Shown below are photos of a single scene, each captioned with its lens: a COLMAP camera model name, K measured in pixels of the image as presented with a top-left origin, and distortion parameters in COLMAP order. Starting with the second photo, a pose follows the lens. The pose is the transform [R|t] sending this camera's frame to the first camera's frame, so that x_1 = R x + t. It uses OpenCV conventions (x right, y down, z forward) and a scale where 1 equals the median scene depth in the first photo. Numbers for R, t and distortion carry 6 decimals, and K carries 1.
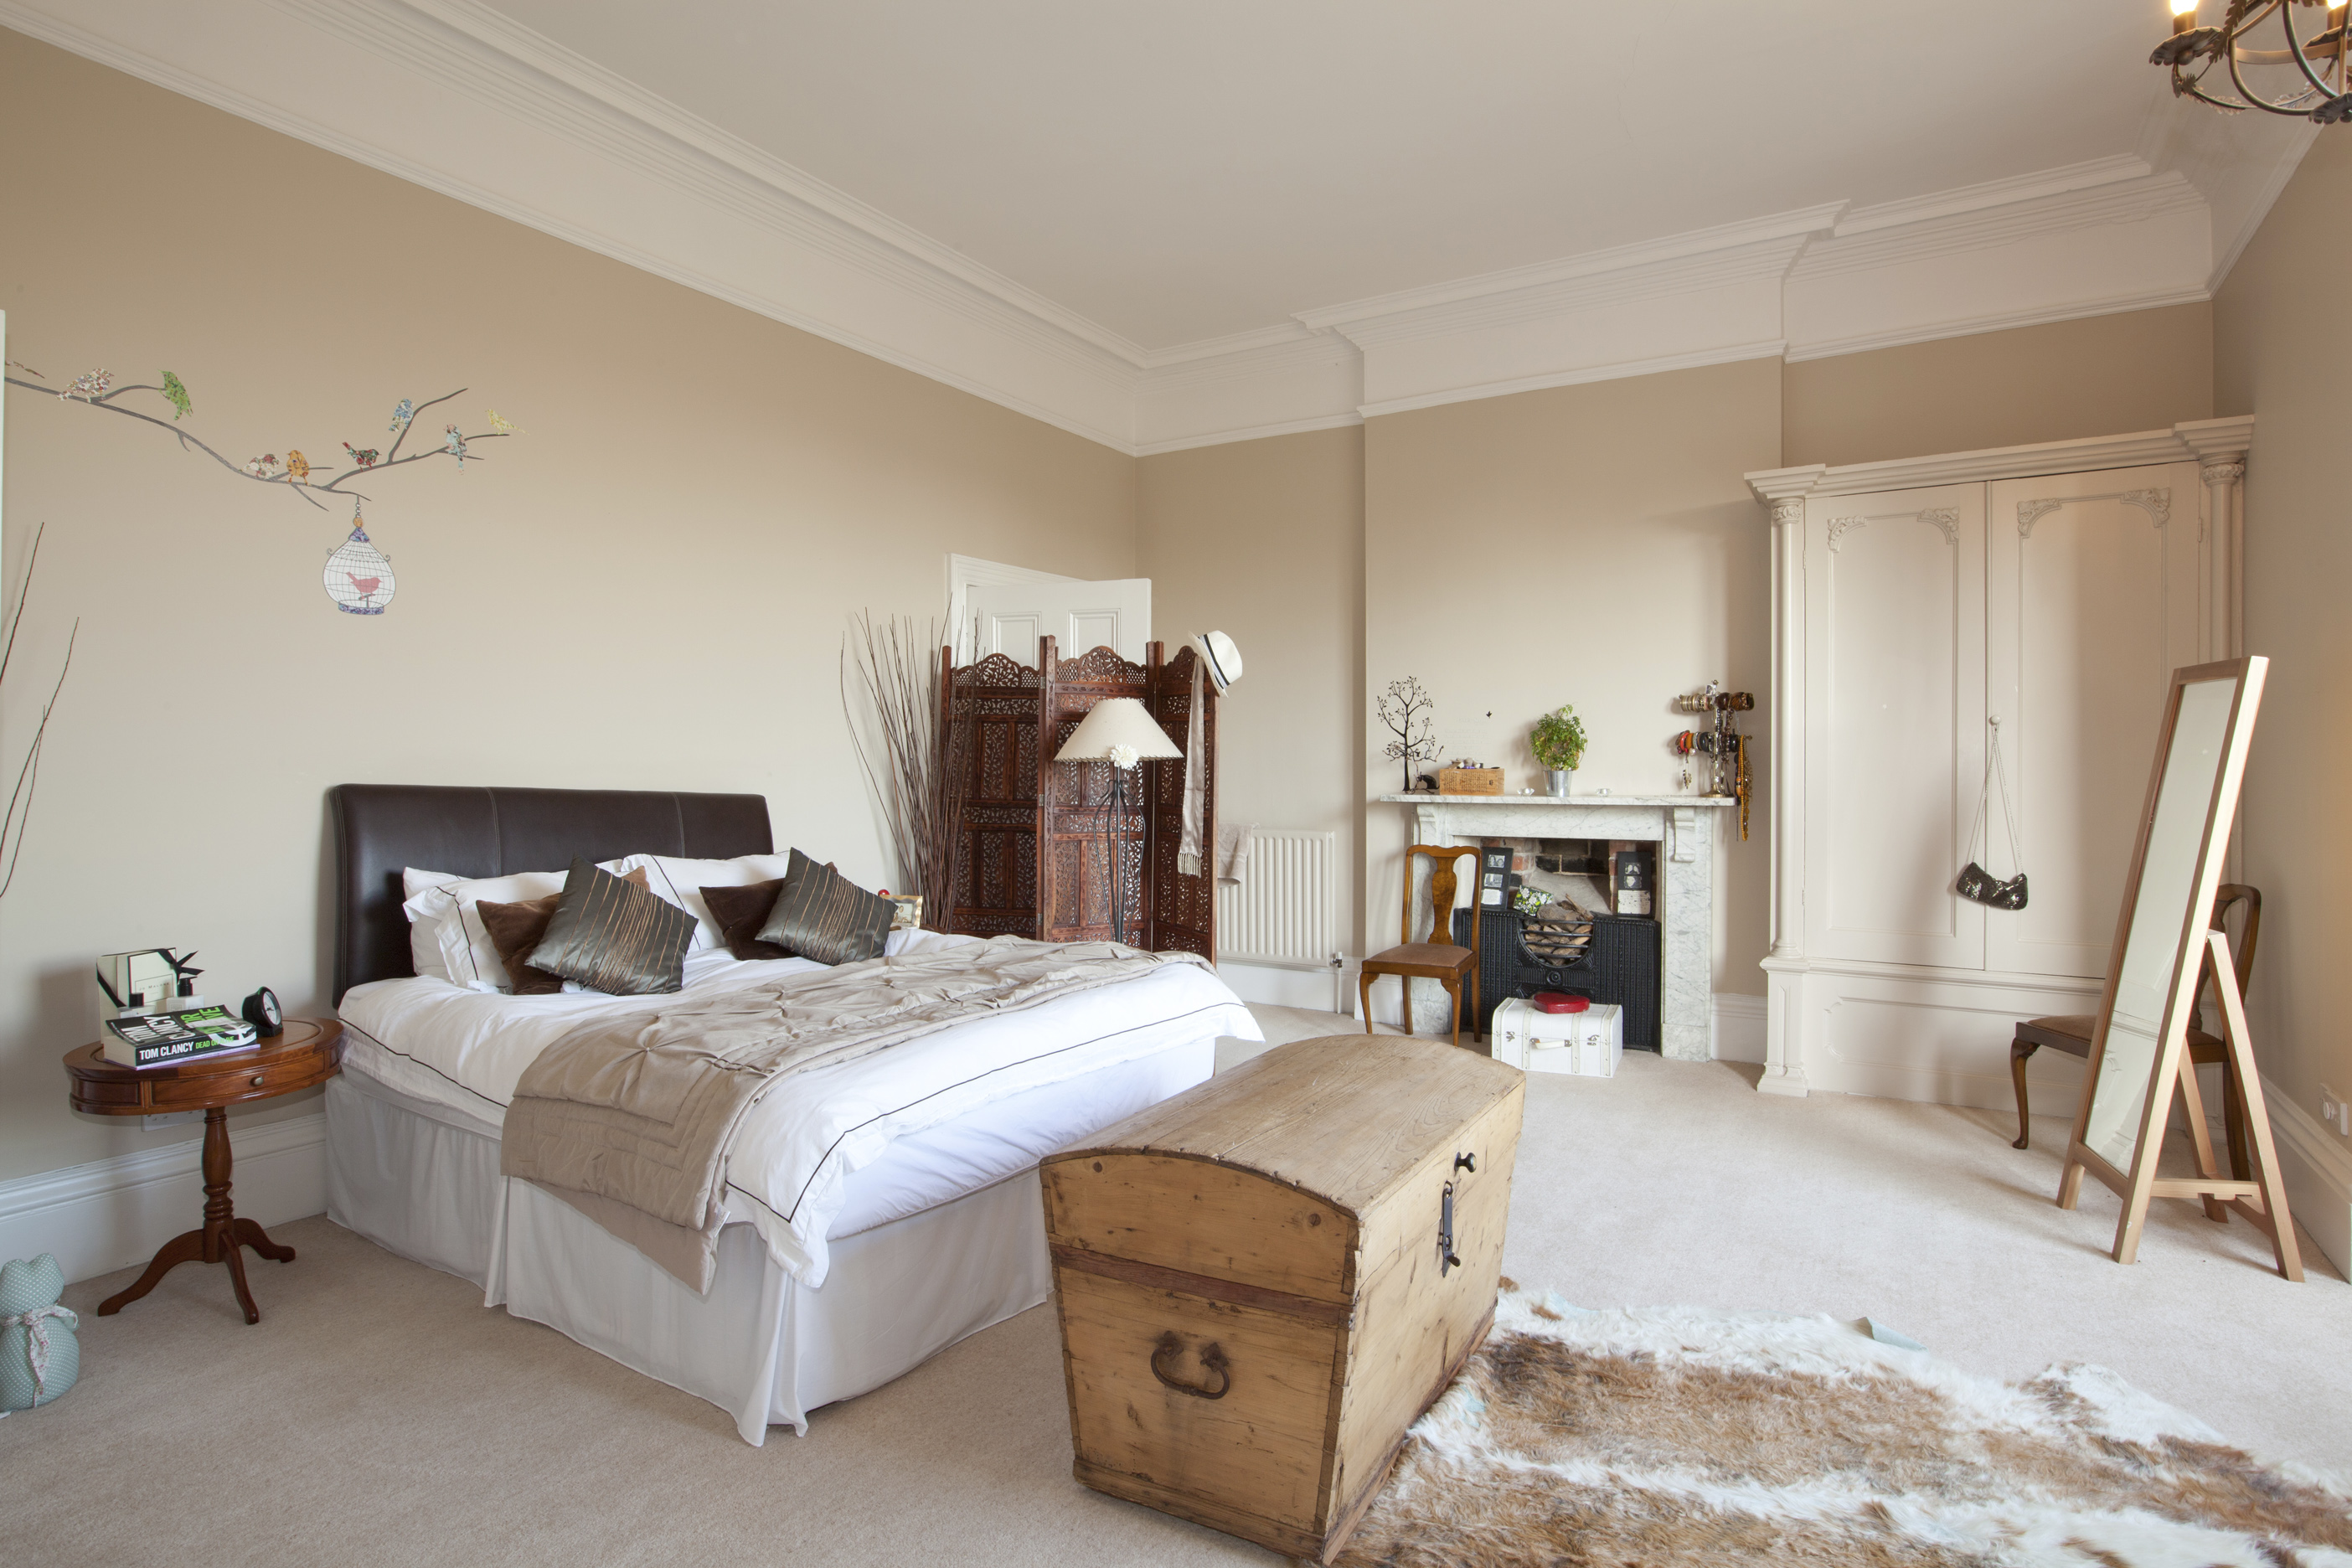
lens RADIAL K [[1207.4, 0, 1176.0], [0, 1207.4, 784.0], [0, 0, 1]] dist [-0.005035, -0.000652]
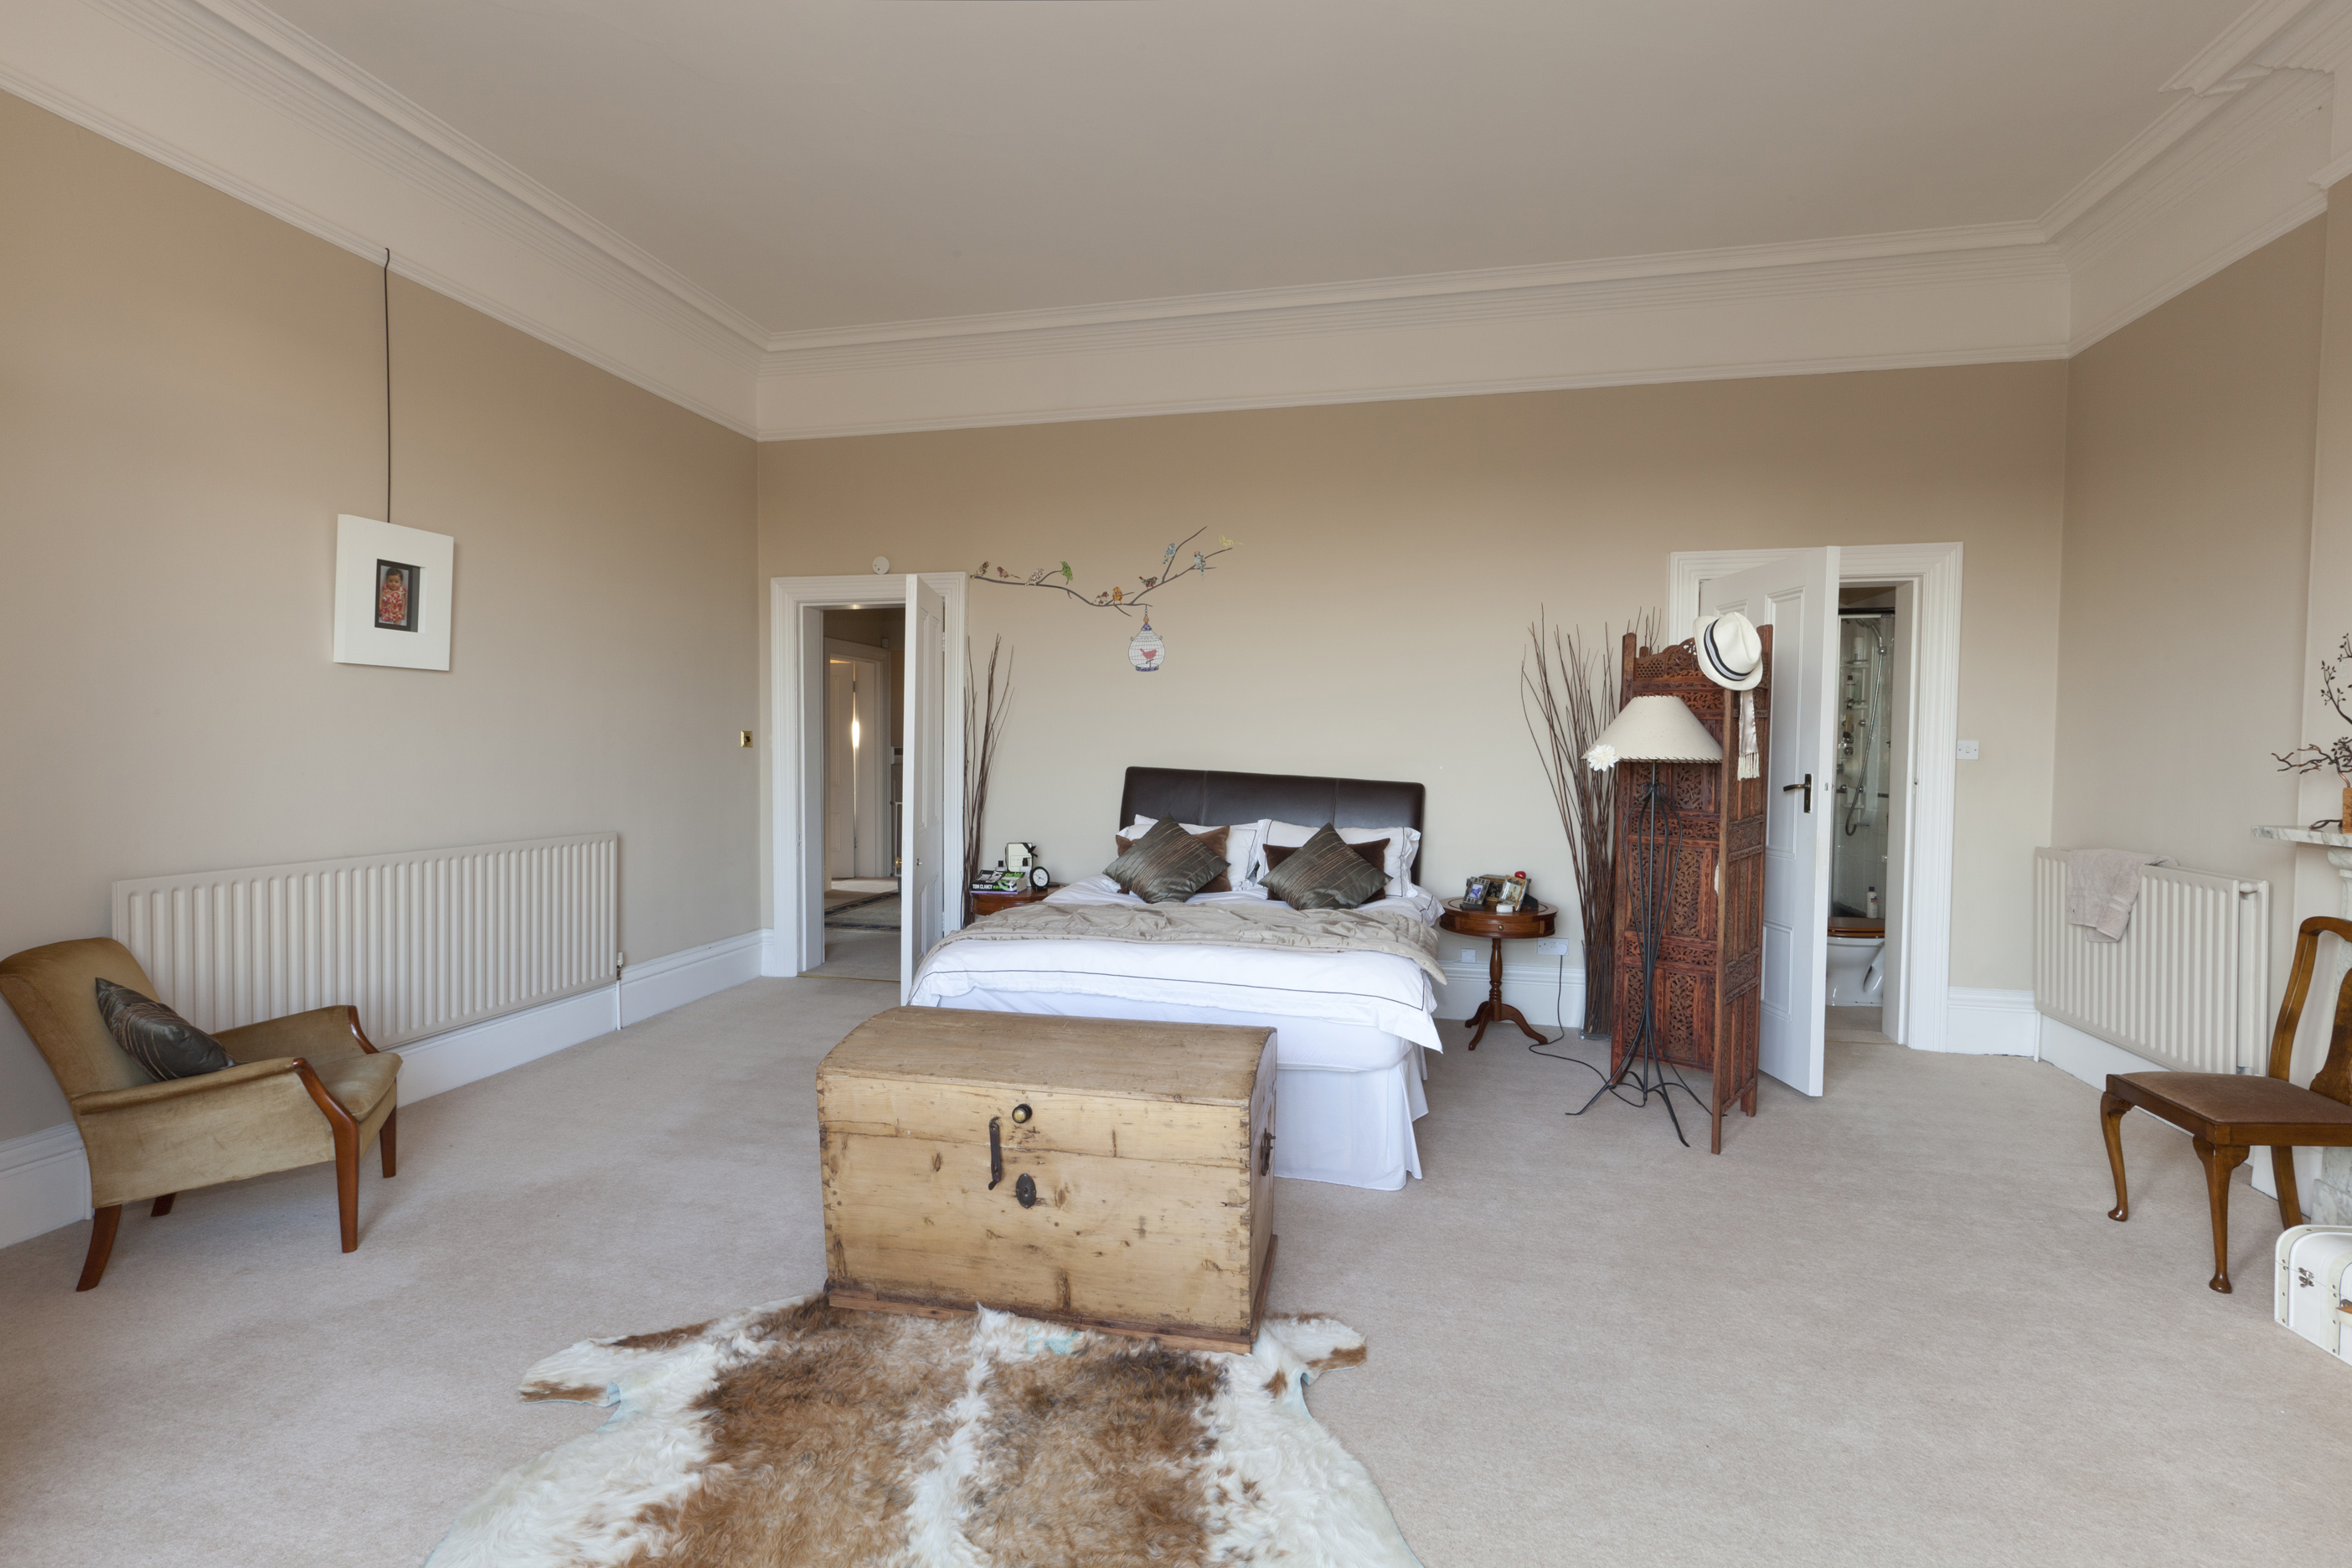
lens RADIAL K [[1043.7, 0, 1176.0], [0, 1043.7, 784.0], [0, 0, 1]] dist [-0.018519, -0.000248]
pose [[0.315795, 0.035245, -0.948173, 0.826145], [-0.026965, 0.999240, 0.028162, -0.018880], [0.948444, 0.016674, 0.316506, 0.565591]]
